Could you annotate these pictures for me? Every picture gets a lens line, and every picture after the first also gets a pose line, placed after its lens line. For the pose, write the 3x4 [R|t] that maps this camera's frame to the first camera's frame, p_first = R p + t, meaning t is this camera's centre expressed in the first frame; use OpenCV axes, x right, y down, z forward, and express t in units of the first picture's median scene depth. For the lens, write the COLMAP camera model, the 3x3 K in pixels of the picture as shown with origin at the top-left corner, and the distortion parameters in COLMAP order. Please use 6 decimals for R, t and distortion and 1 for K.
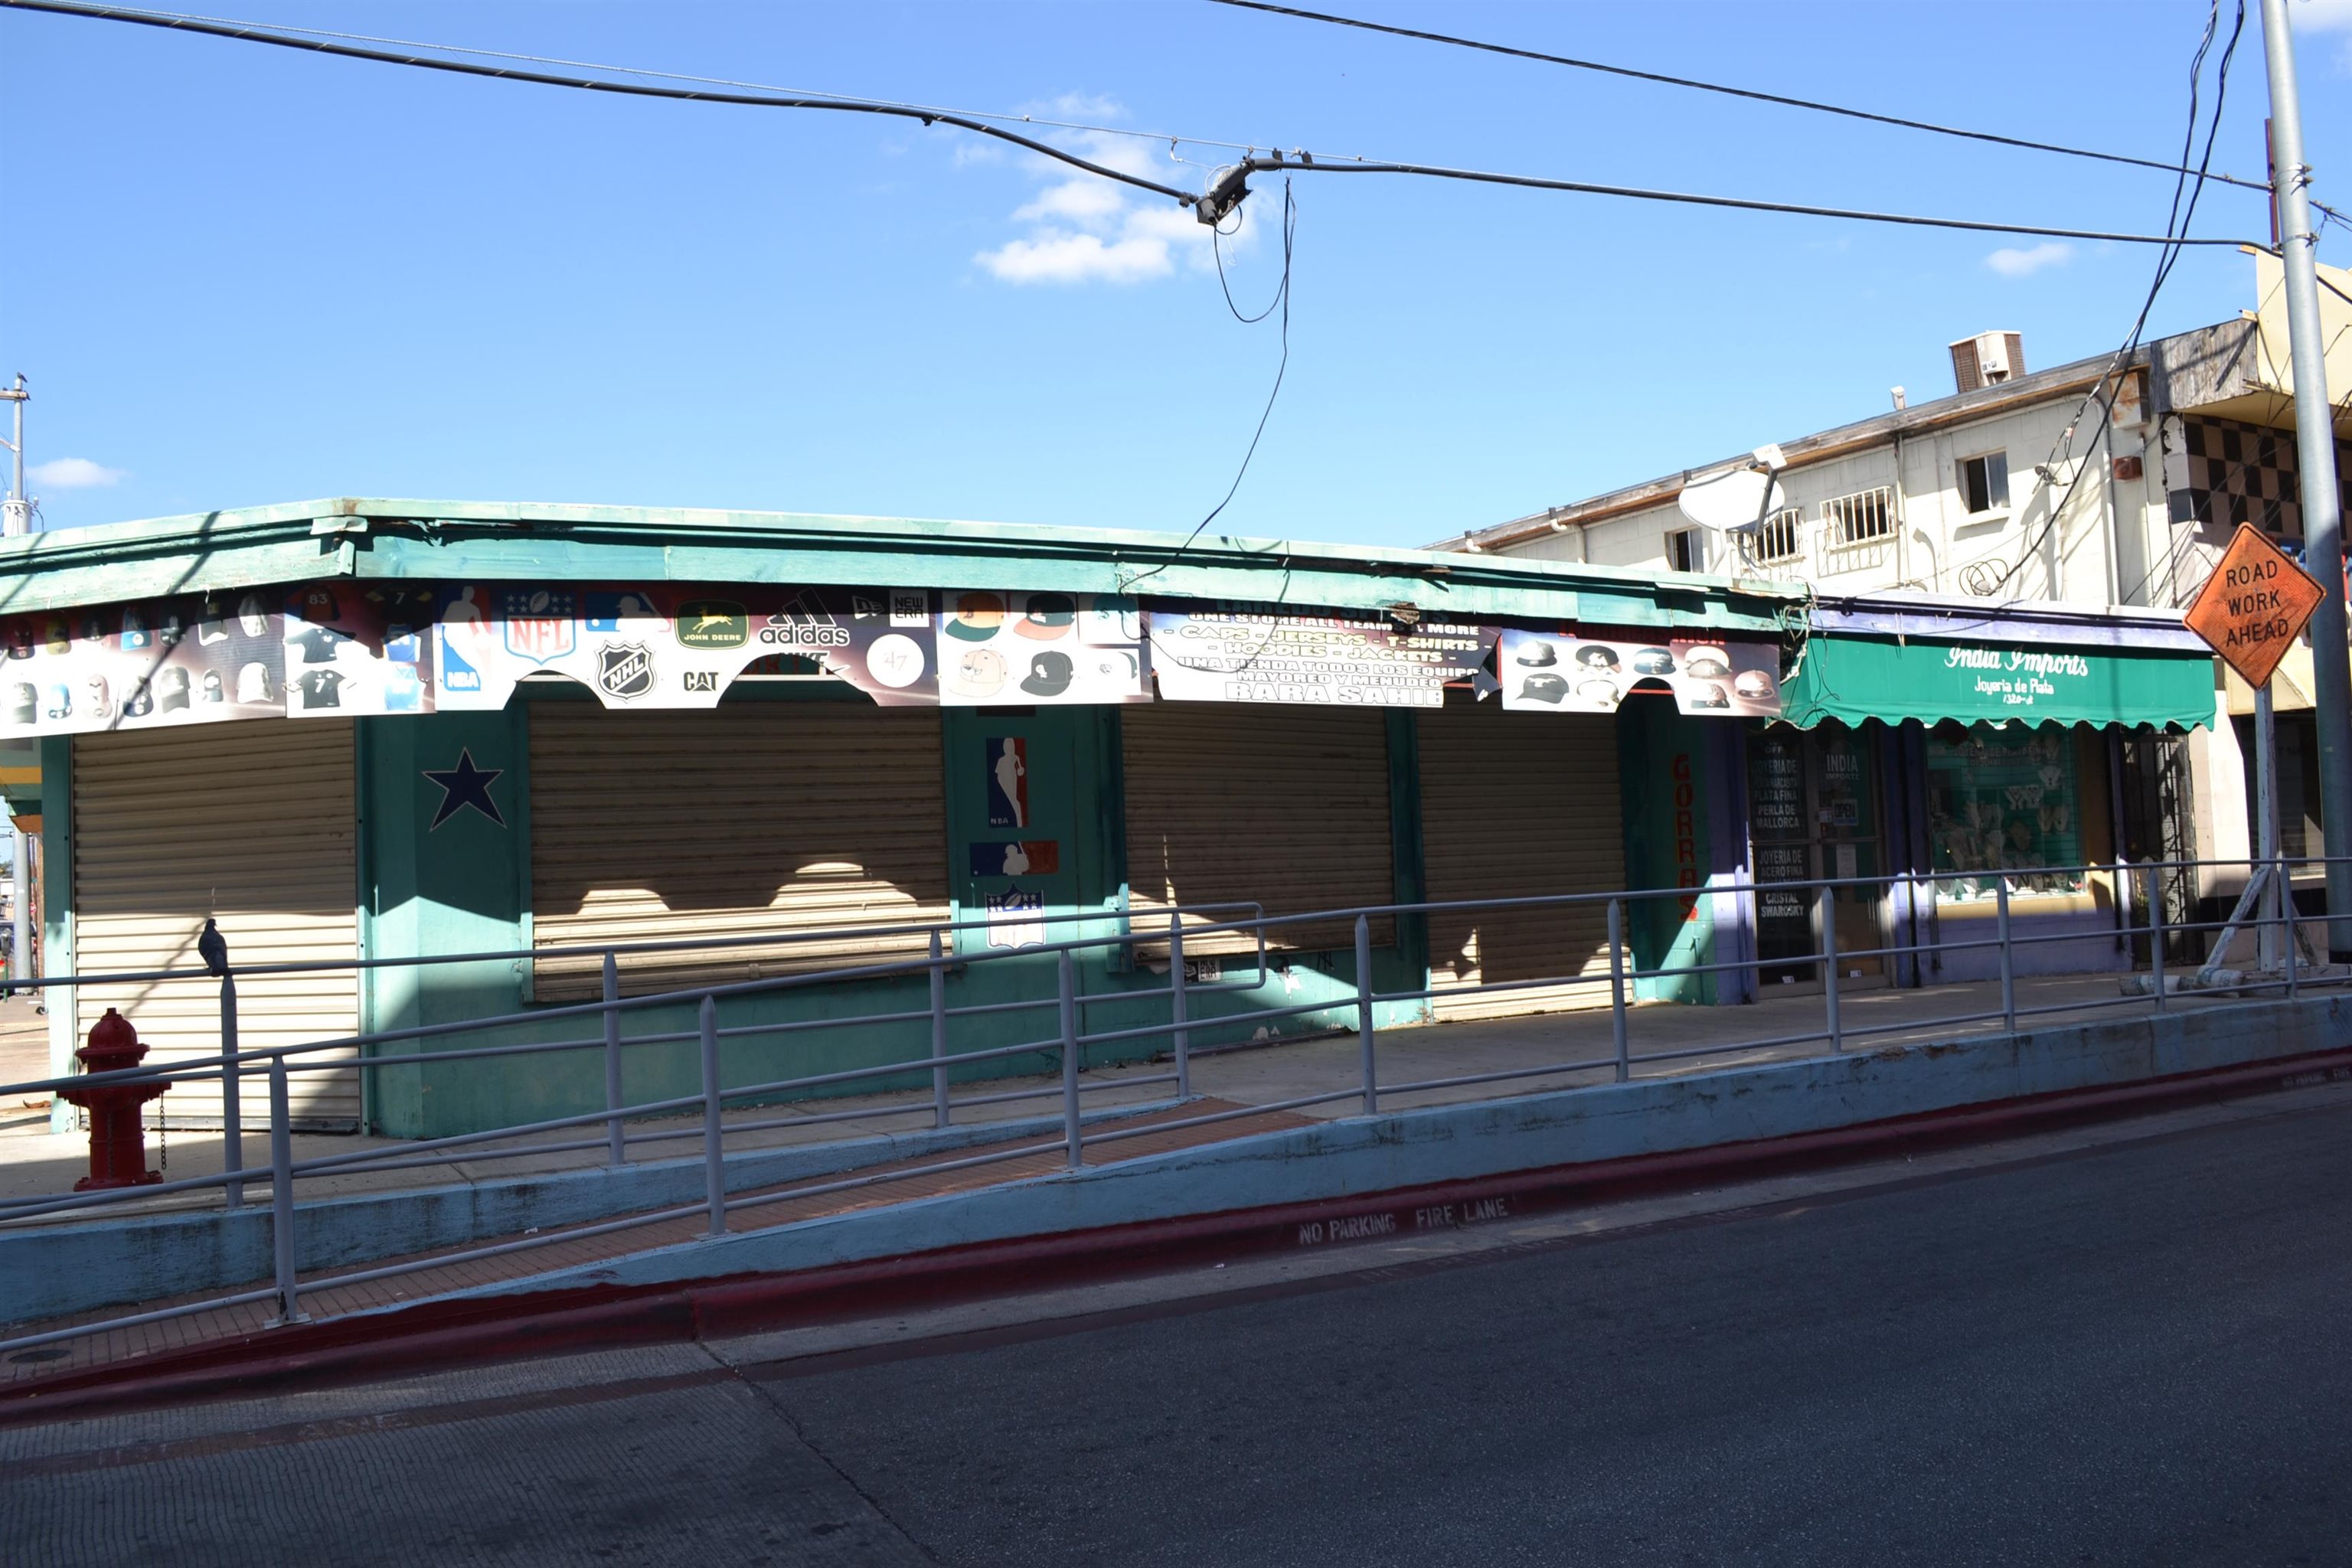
lens RADIAL K [[1870.1, 0, 1170.3], [0, 1870.1, 784.1], [0, 0, 1]] dist [-0.075383, 0.001448]
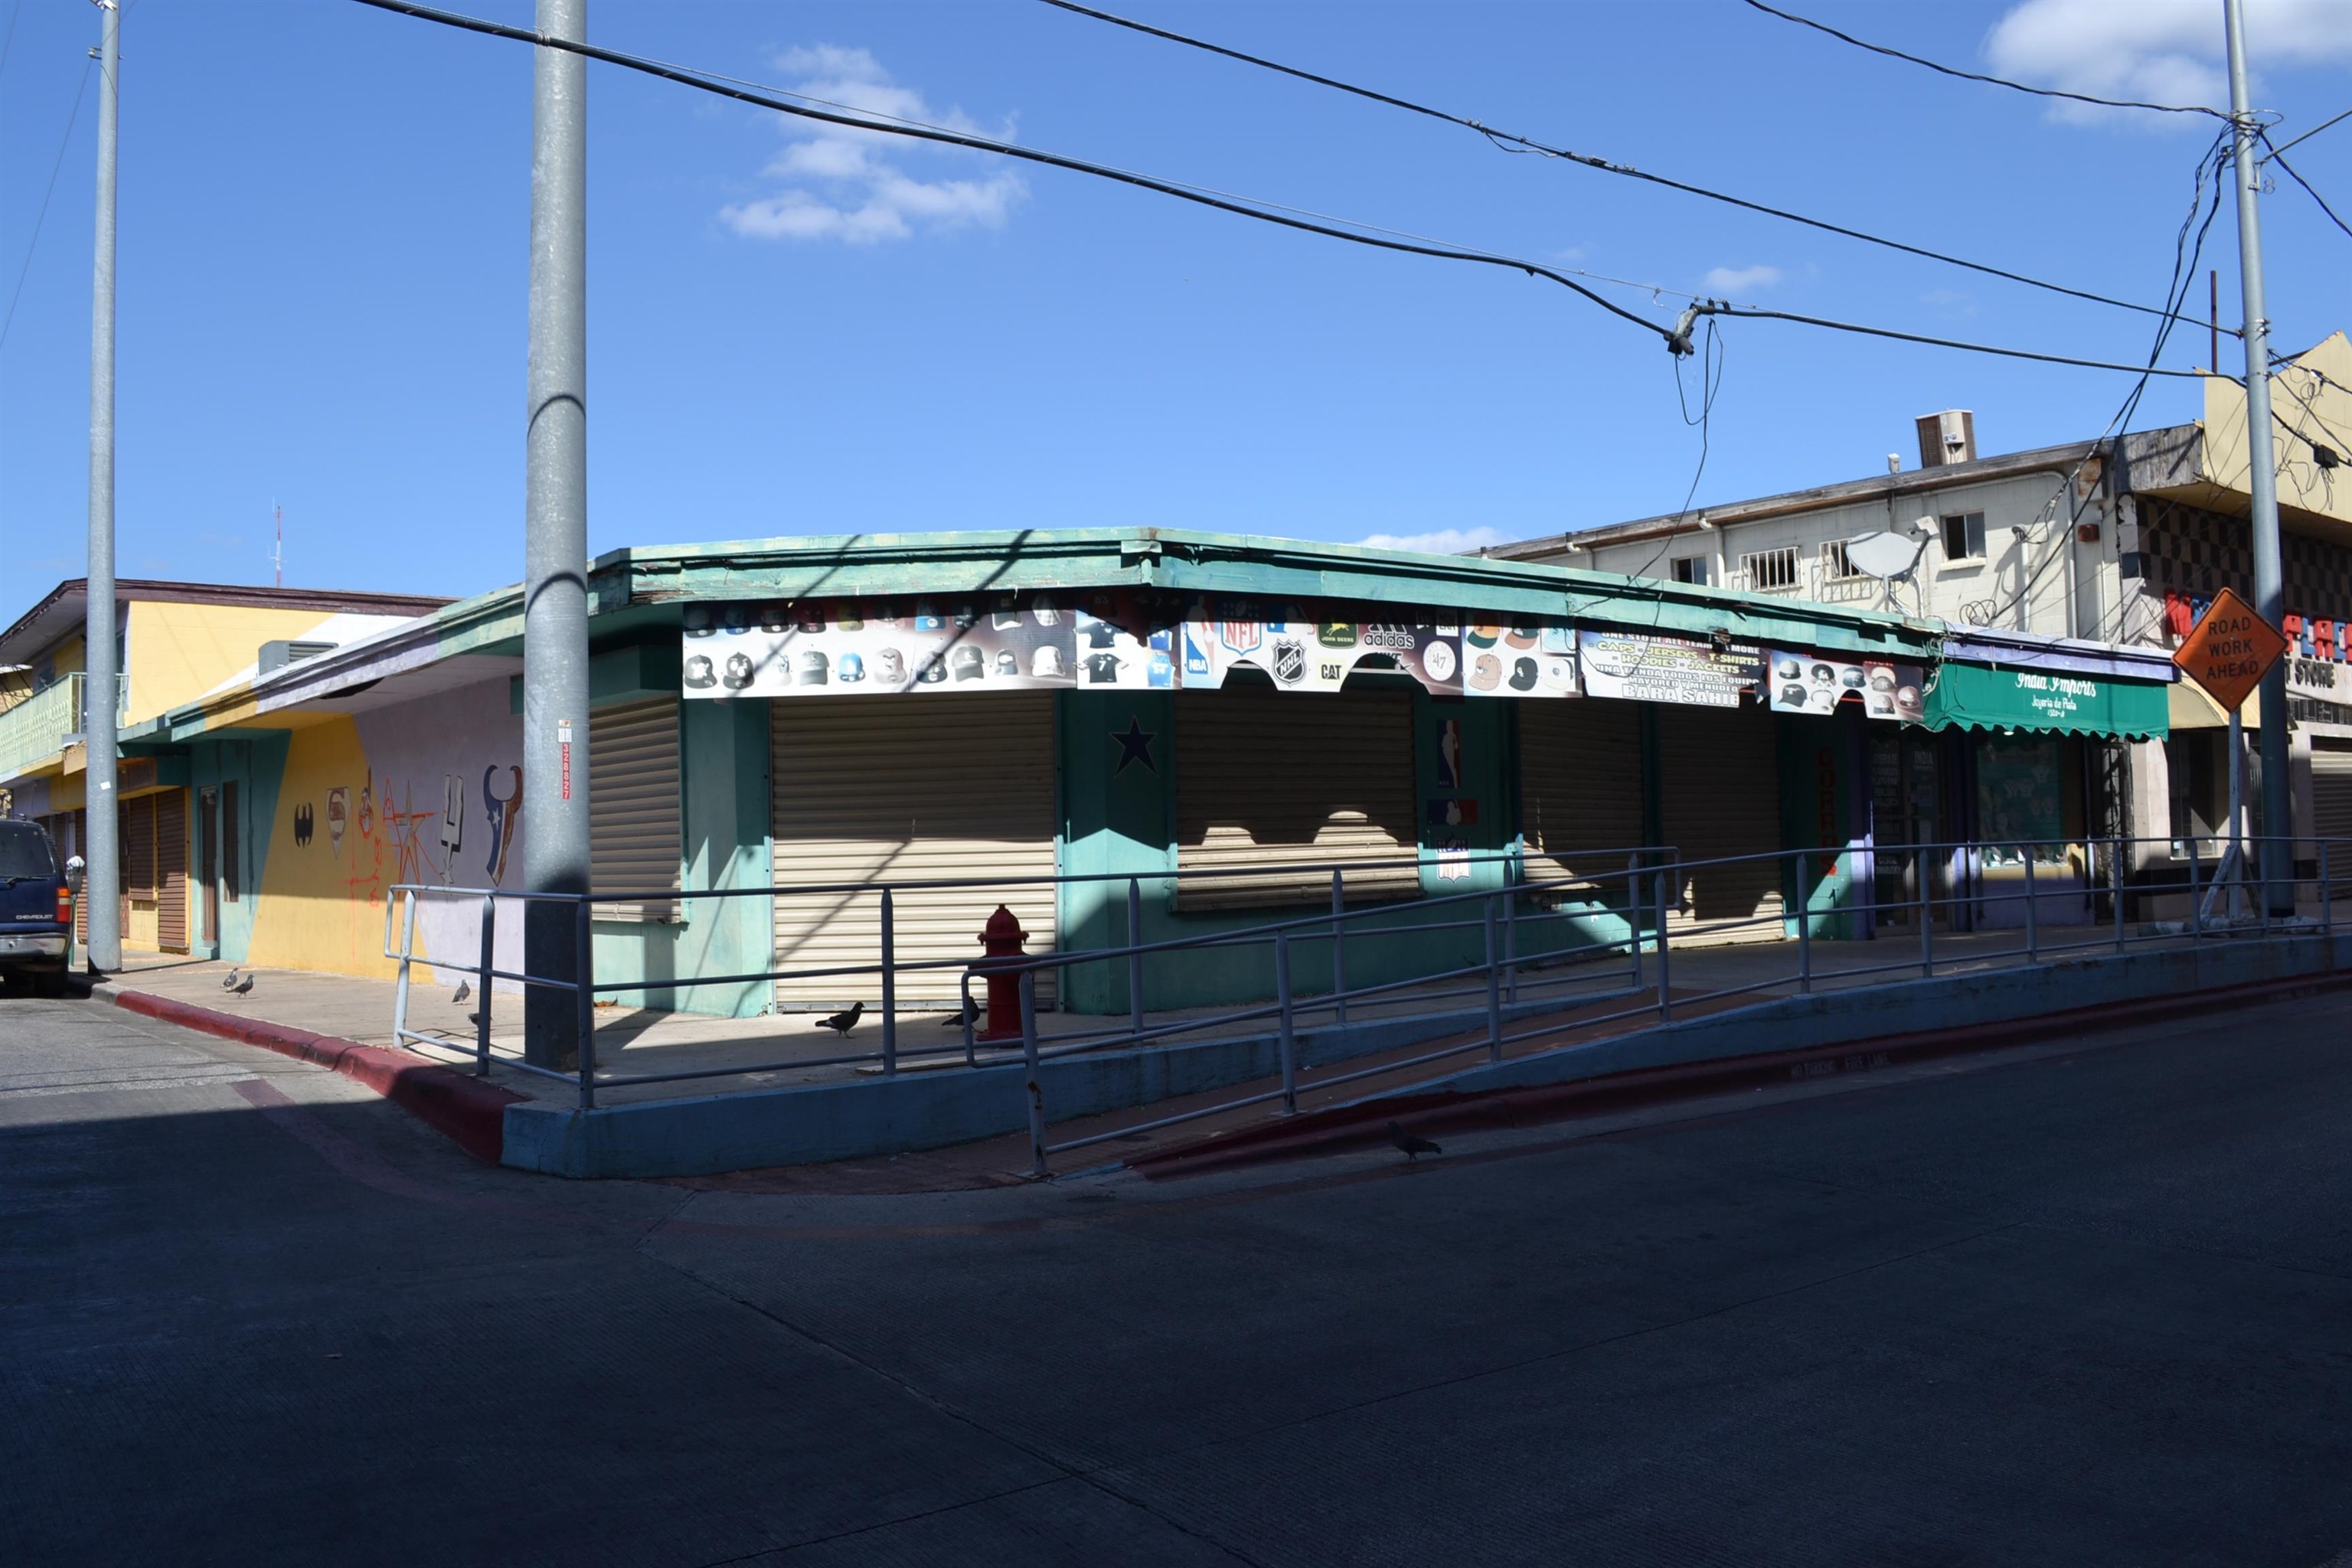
lens RADIAL K [[1870.1, 0, 1190.8], [0, 1870.1, 787.6], [0, 0, 1]] dist [-0.075383, 0.001448]
pose [[0.986080, 0.026889, 0.164082, -0.444220], [-0.029195, 0.999506, 0.011659, 0.011825], [-0.163688, -0.016287, 0.986378, -0.242375]]
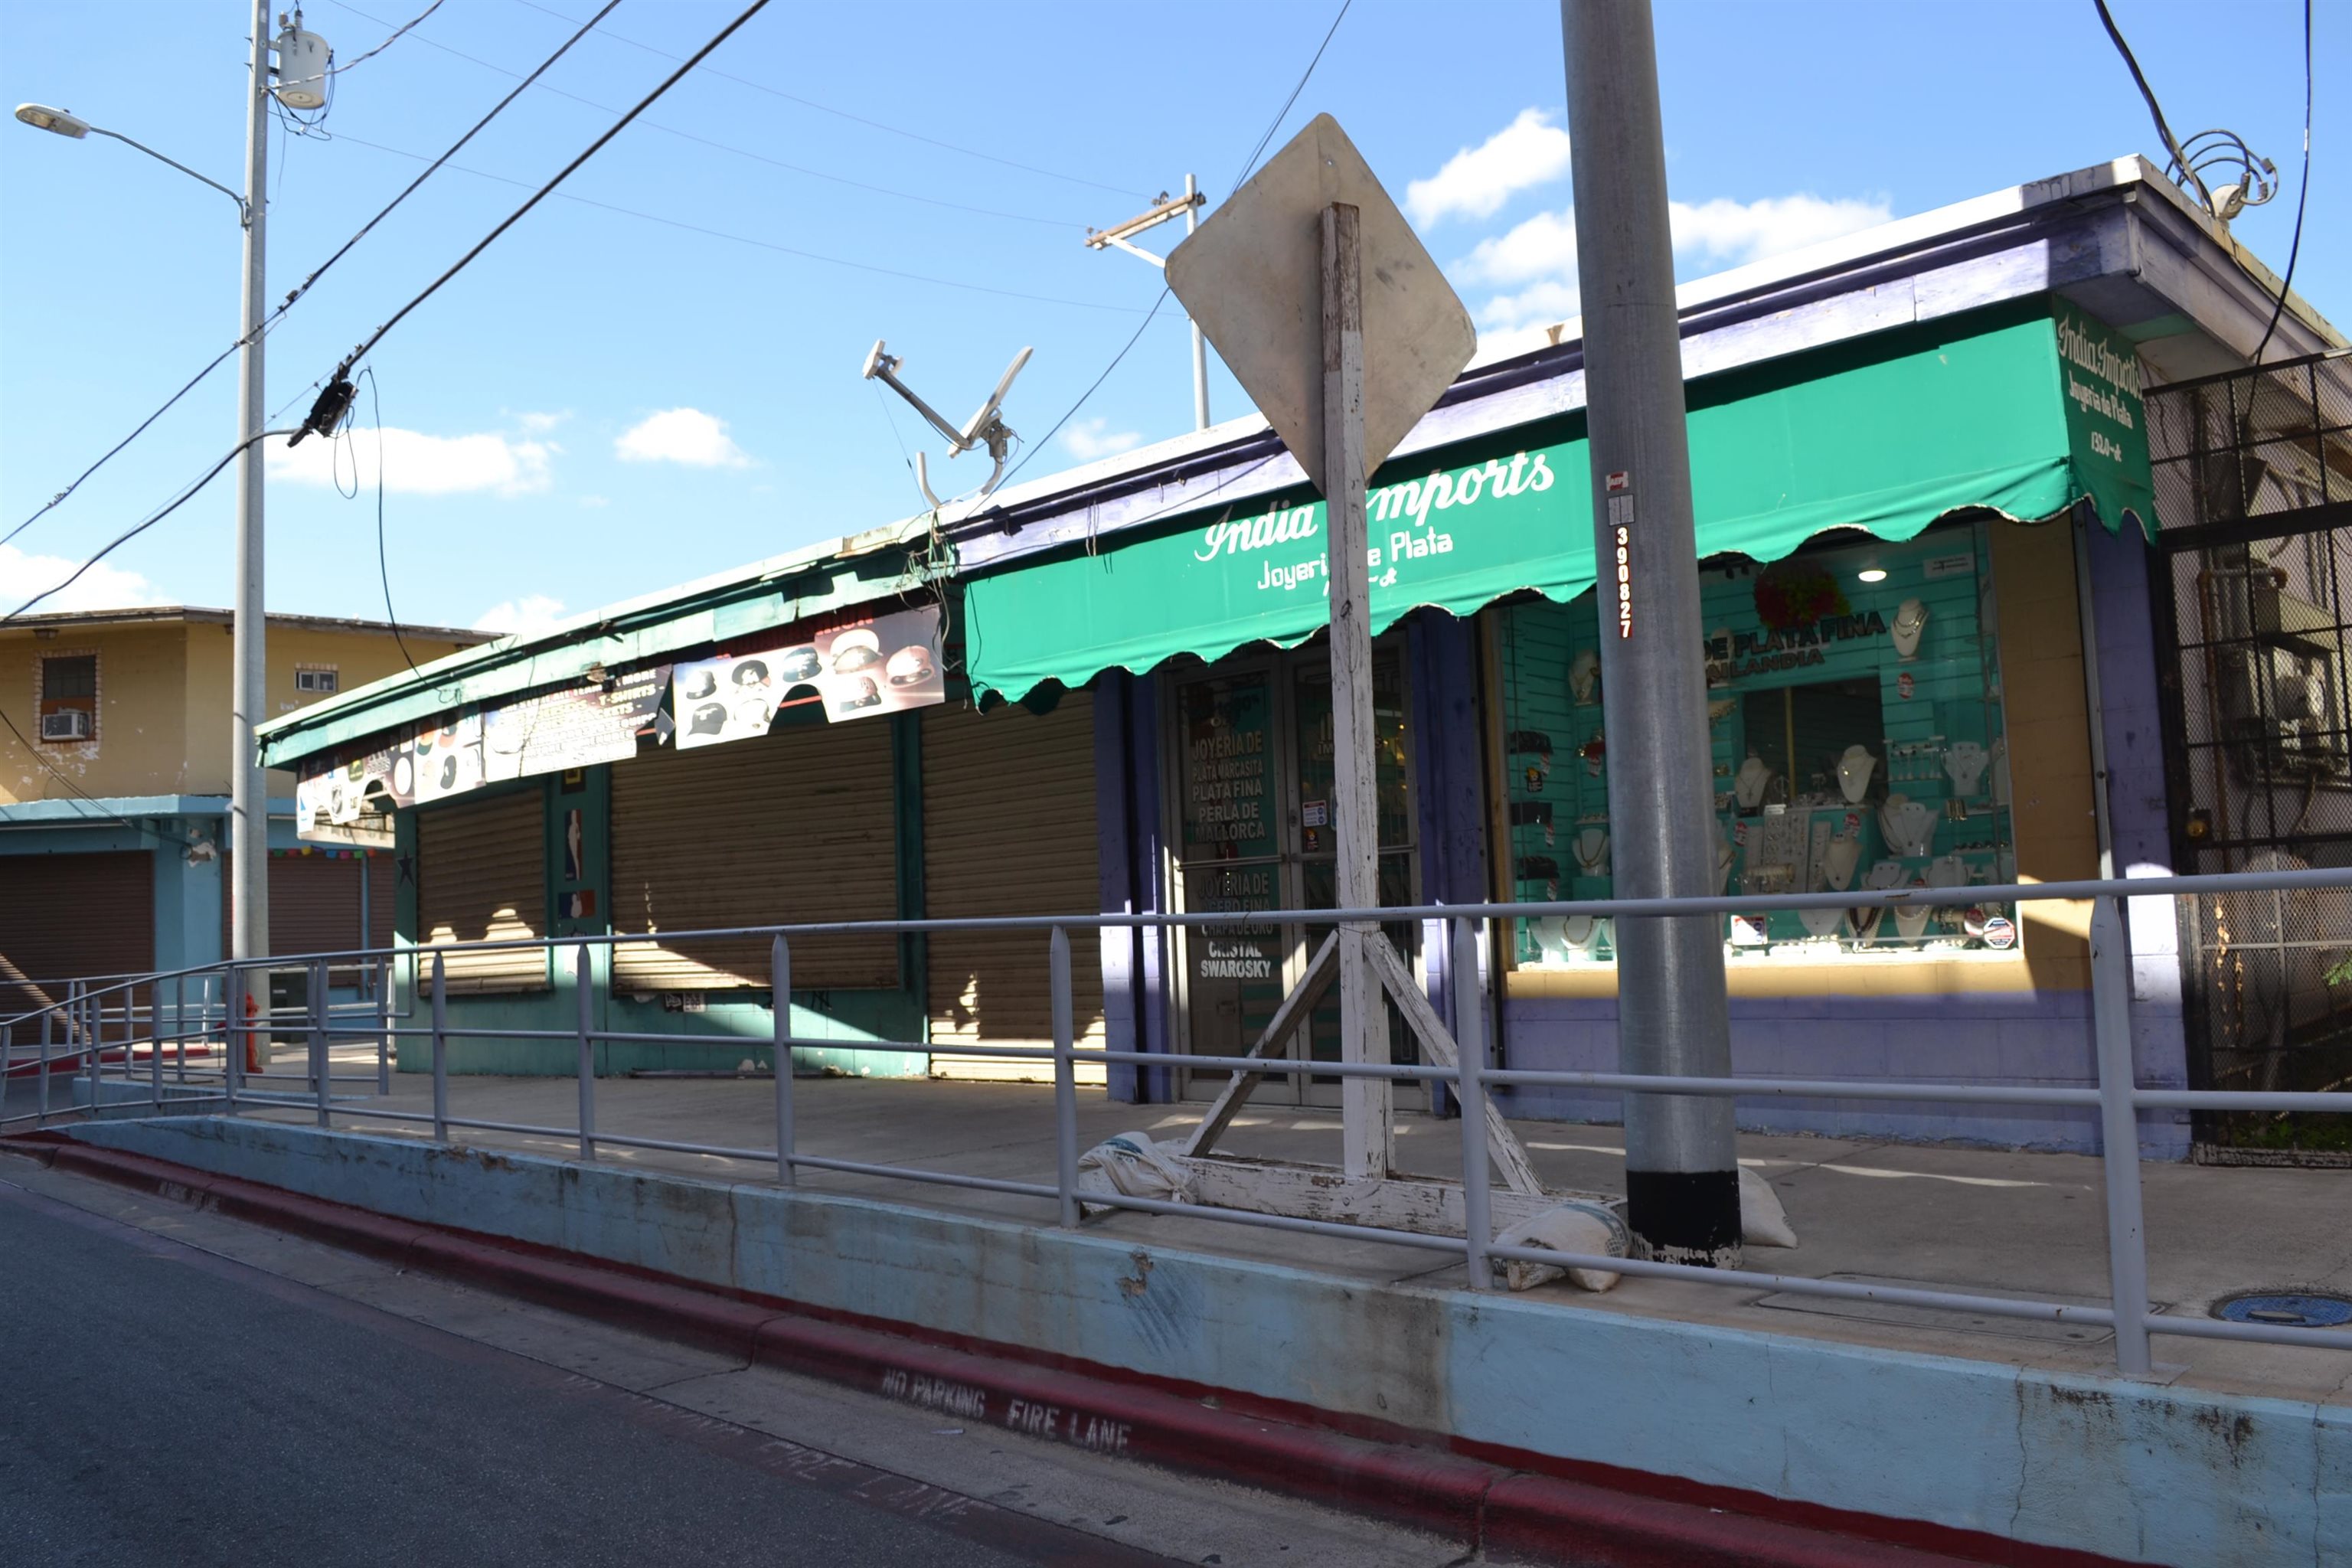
lens RADIAL K [[1870.1, 0, 1188.6], [0, 1870.1, 783.9], [0, 0, 1]] dist [-0.075383, 0.001448]
pose [[0.273120, -0.050317, -0.960663, 1.155609], [0.081791, 0.996230, -0.028927, 0.026364], [0.958497, -0.070673, 0.276205, 0.978288]]
